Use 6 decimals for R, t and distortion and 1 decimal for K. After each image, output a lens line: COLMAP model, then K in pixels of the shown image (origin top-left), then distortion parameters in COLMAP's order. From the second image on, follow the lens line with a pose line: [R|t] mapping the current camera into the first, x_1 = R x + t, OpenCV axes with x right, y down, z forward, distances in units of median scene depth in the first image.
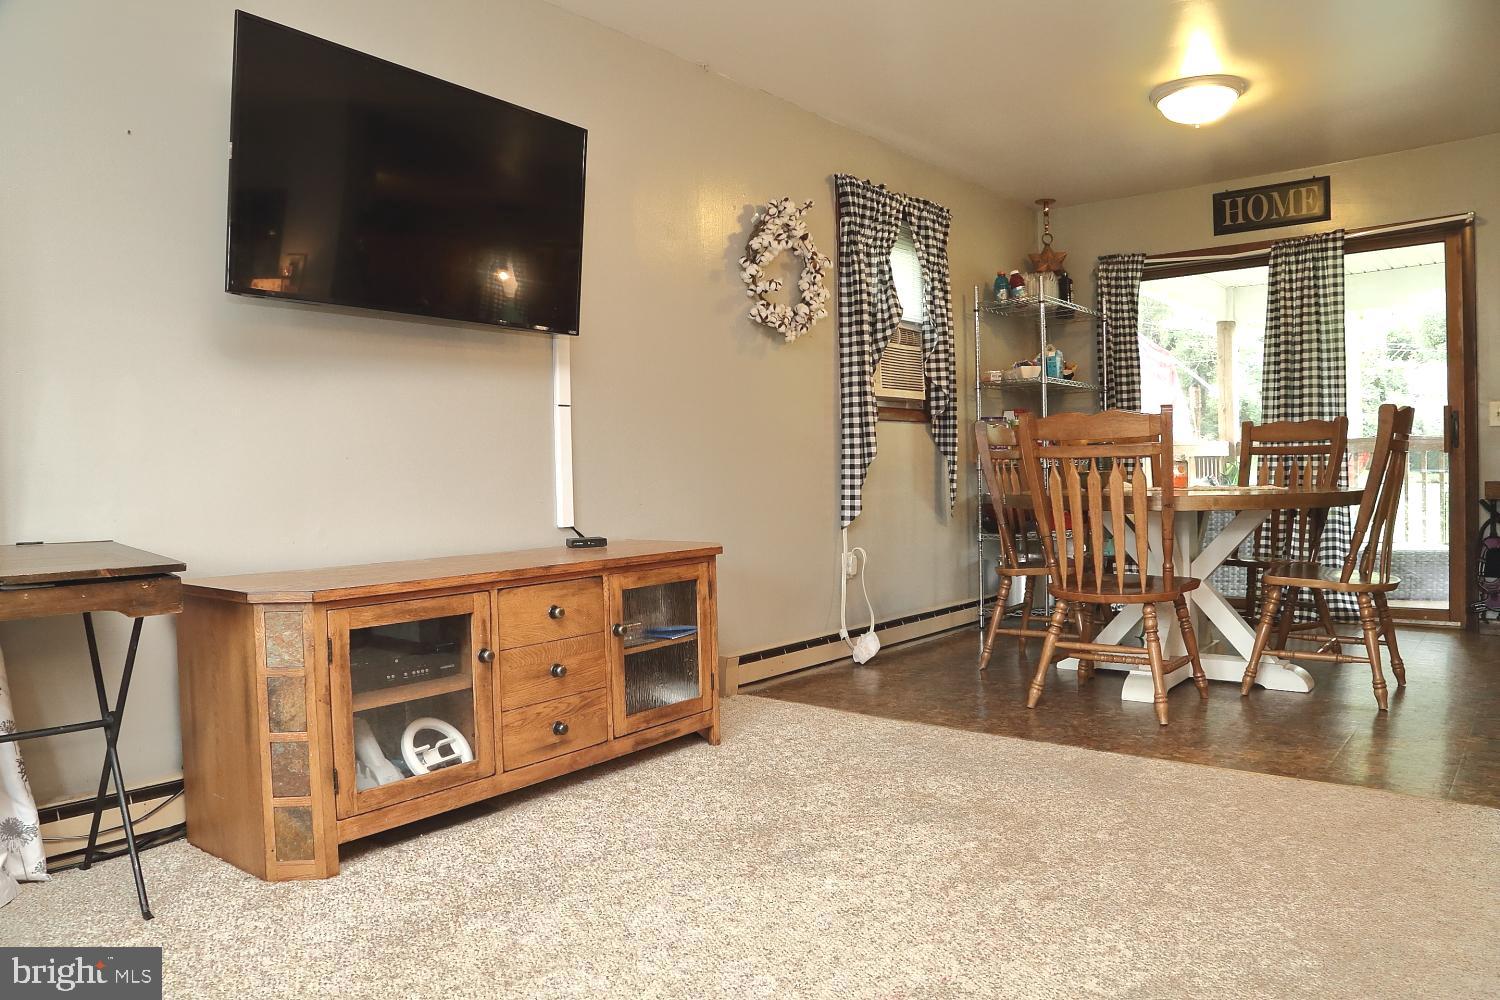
lens RADIAL K [[1036.9, 0, 758.5], [0, 1036.9, 497.5], [0, 0, 1]] dist [-0.121986, 0.066943]
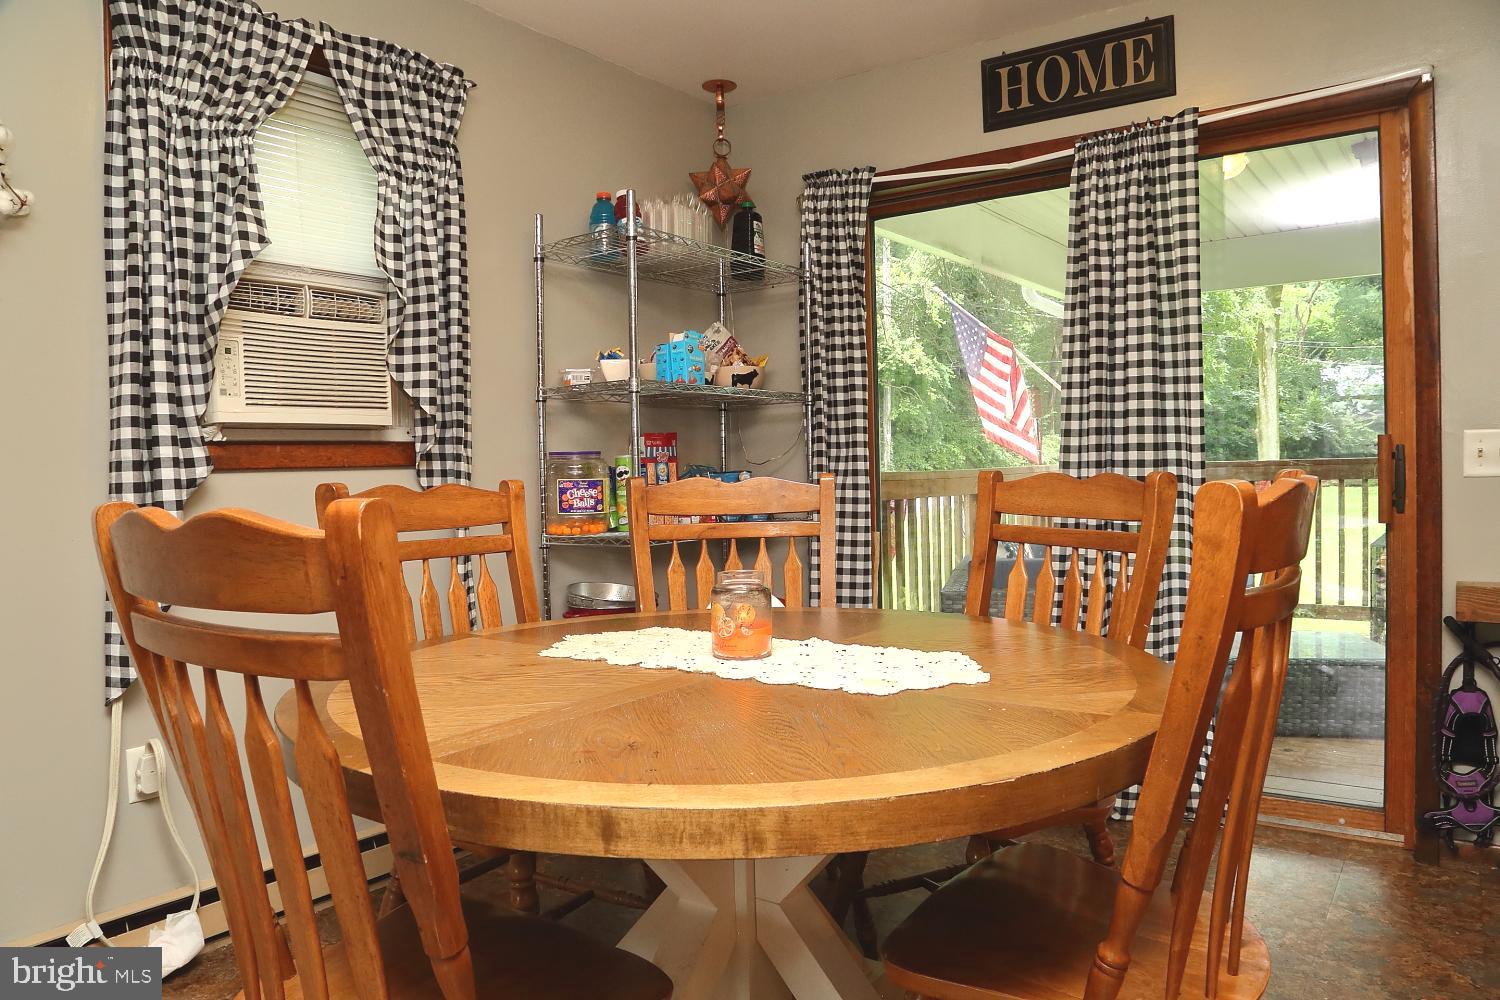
lens RADIAL K [[1036.9, 0, 757.7], [0, 1036.9, 496.0], [0, 0, 1]] dist [-0.121986, 0.066943]
pose [[0.998000, -0.001458, 0.063202, 0.324014], [0.001240, 0.999993, 0.003477, -0.062017], [-0.063206, -0.003392, 0.997995, 0.485411]]
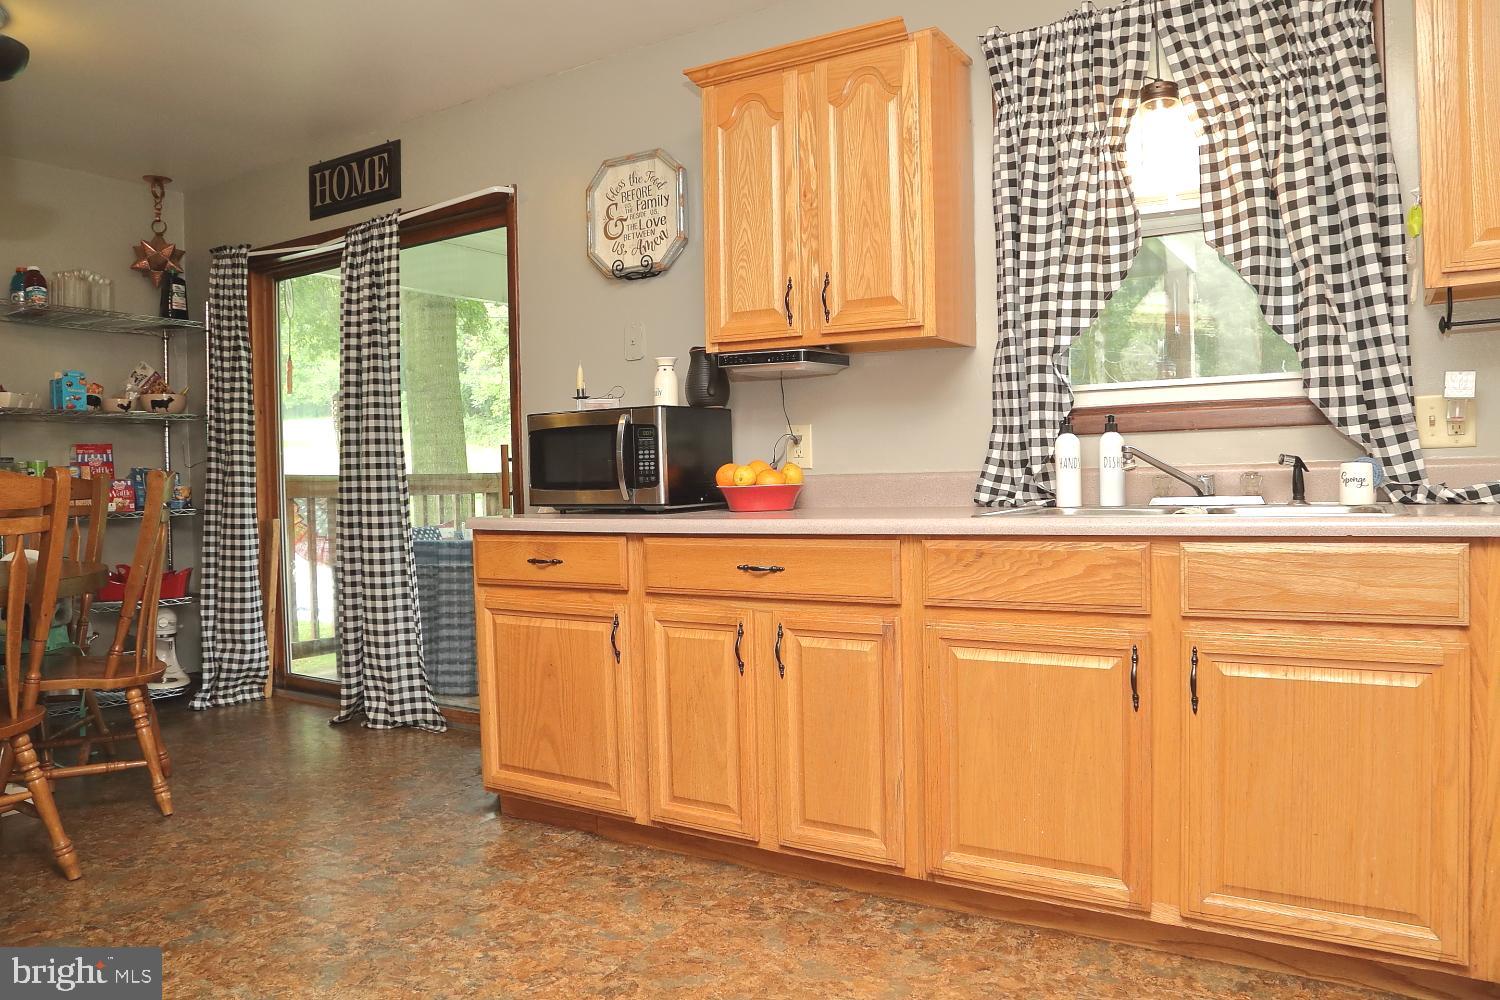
lens RADIAL K [[1036.9, 0, 753.5], [0, 1036.9, 498.9], [0, 0, 1]] dist [-0.121986, 0.066943]
pose [[0.990633, 0.002647, 0.136529, 0.772132], [-0.002229, 0.999992, -0.003214, -0.051119], [-0.136536, 0.002880, 0.990631, 0.215688]]
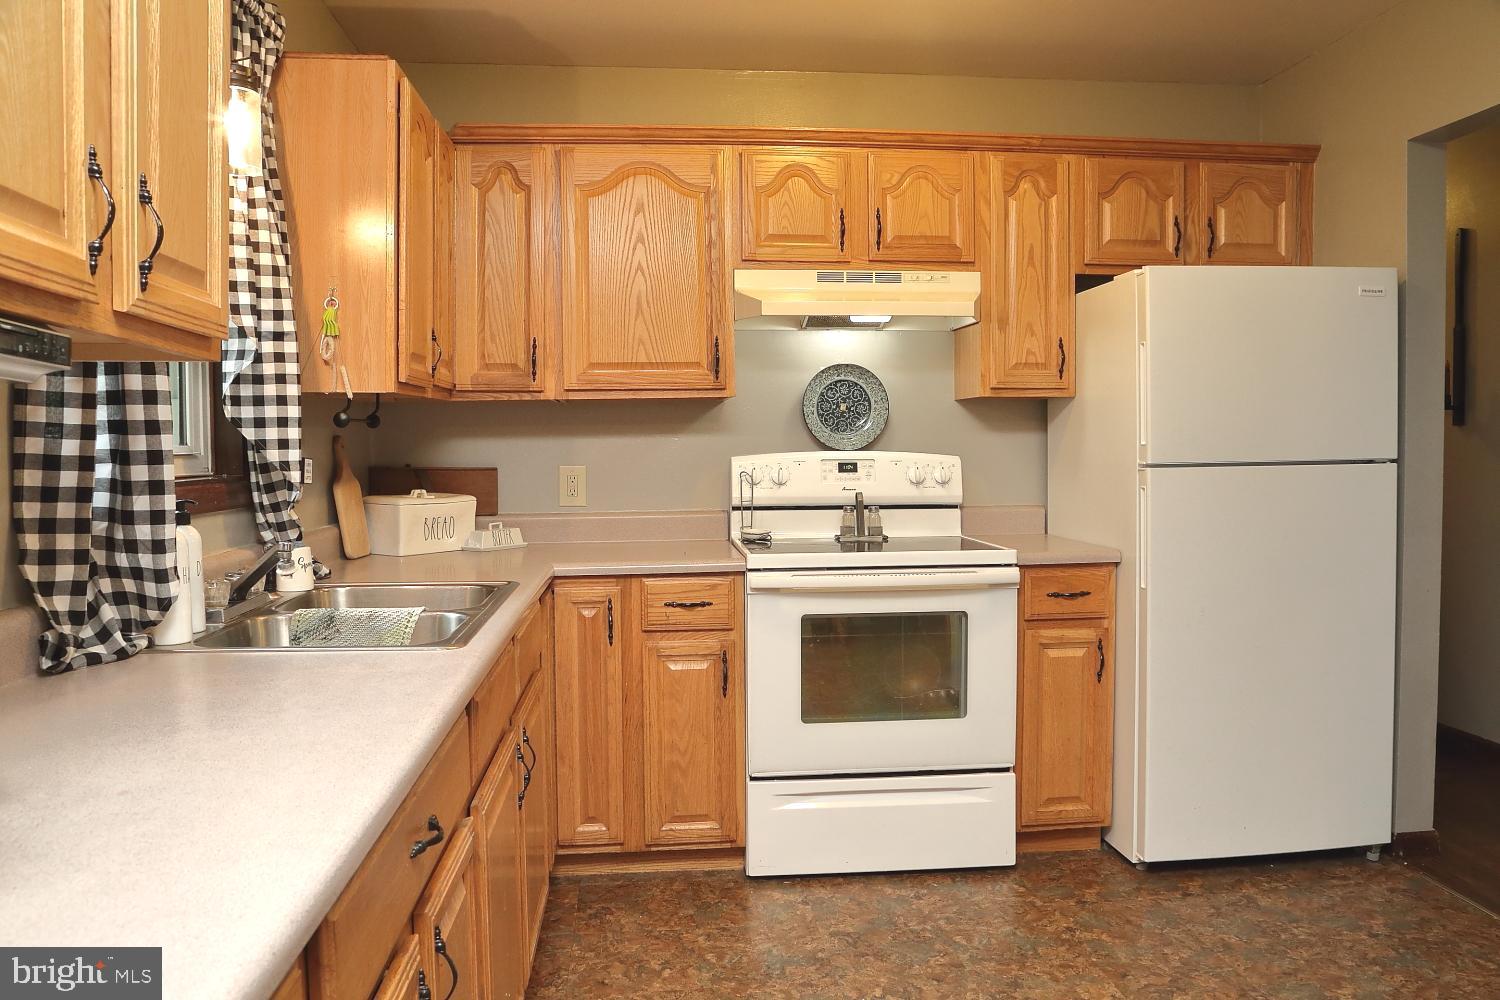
lens RADIAL K [[1102.9, 0, 742.3], [0, 1102.9, 500.7], [0, 0, 1]] dist [-0.101170, 0.063046]
pose [[-0.713816, -0.001942, 0.700330, 0.624624], [0.041945, 0.998082, 0.045520, -0.103719], [-0.699076, 0.061869, -0.712366, 0.822476]]
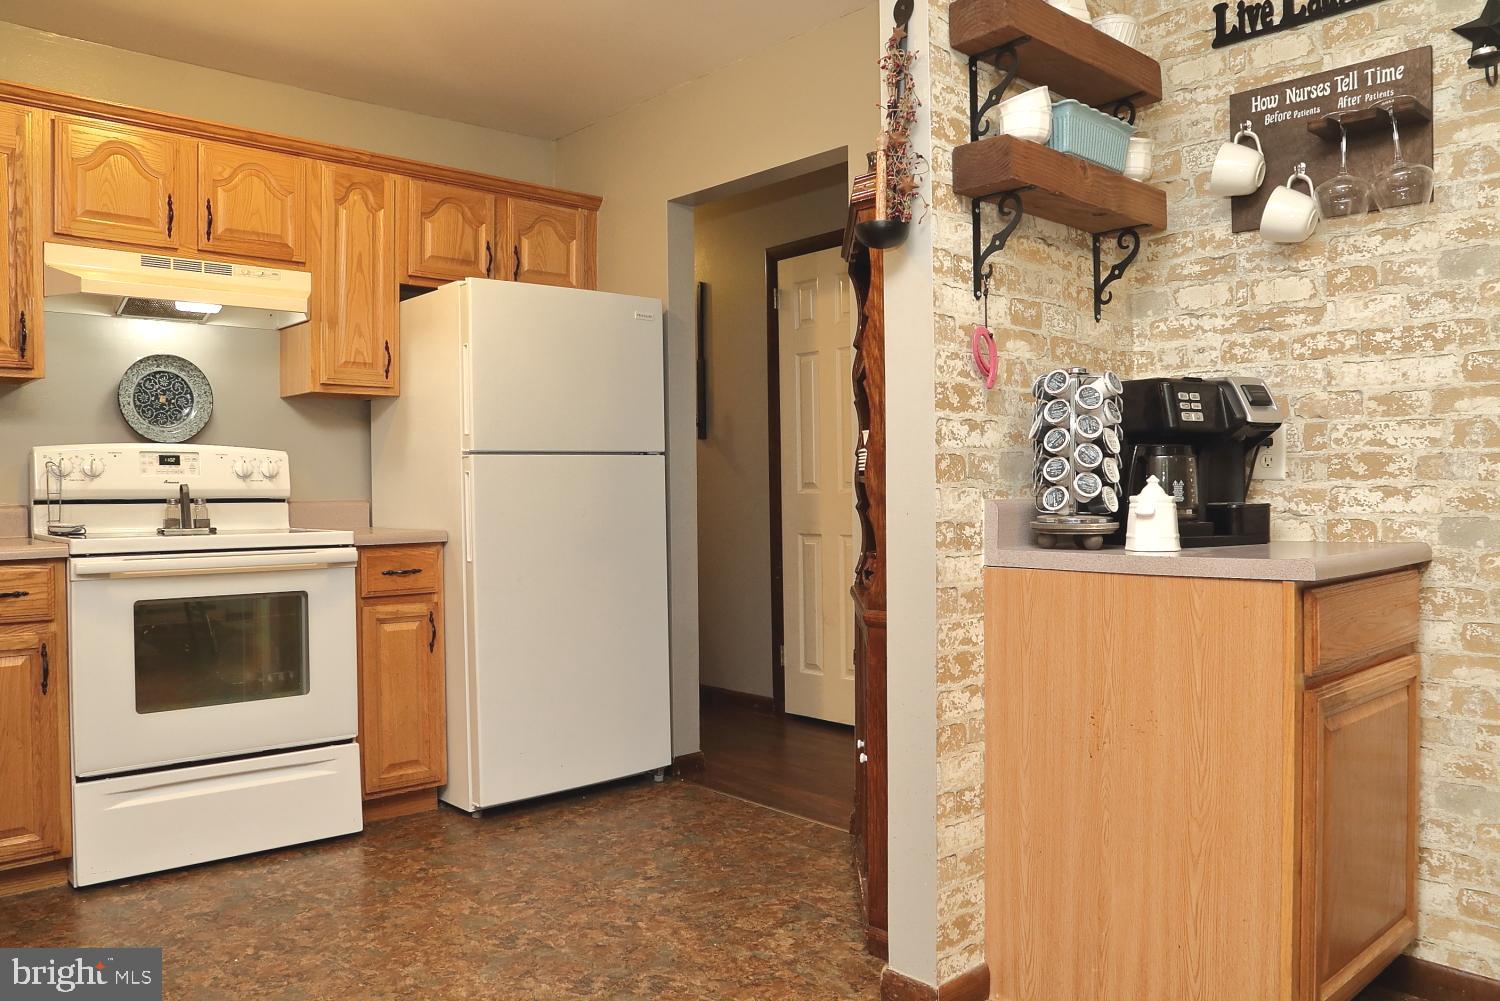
lens RADIAL K [[1122.0, 0, 752.8], [0, 1122.0, 500.8], [0, 0, 1]] dist [-0.092237, 0.059149]
pose [[-0.991030, 0.034565, 0.129095, 0.621848], [0.038205, 0.998936, 0.025826, -0.068170], [-0.128065, 0.030526, -0.991296, 0.905849]]
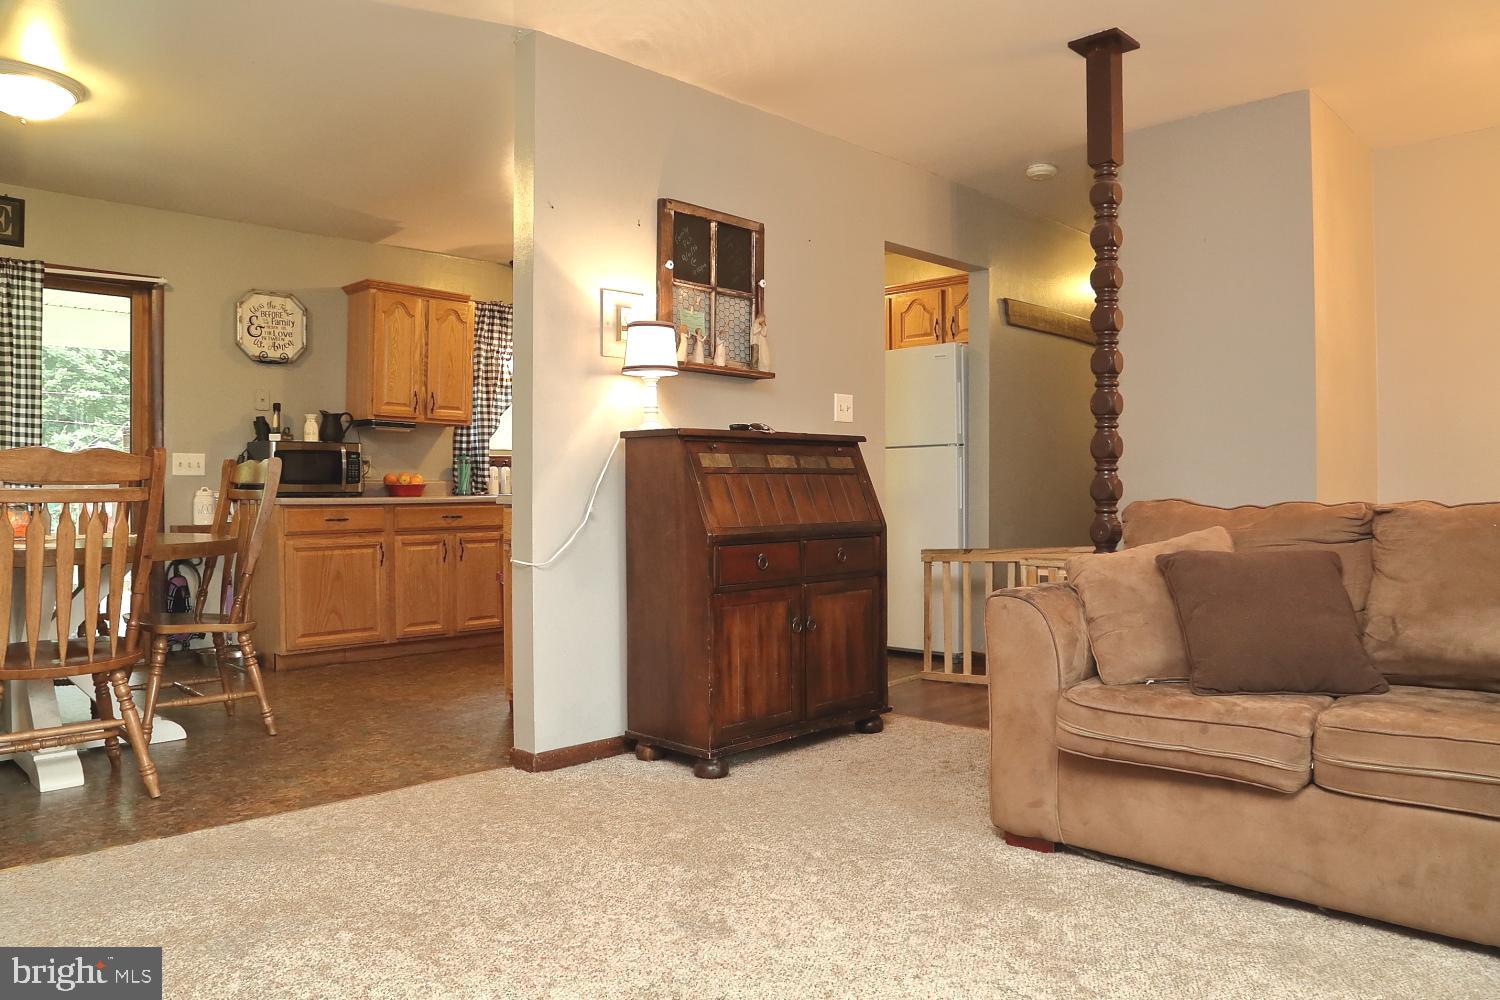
lens RADIAL K [[1036.9, 0, 760.5], [0, 1036.9, 496.1], [0, 0, 1]] dist [-0.121986, 0.066943]
pose [[0.061706, 0.022020, 0.997851, -0.314585], [0.023695, 0.999443, -0.023520, -0.007729], [-0.997813, 0.025095, 0.061150, 0.274383]]
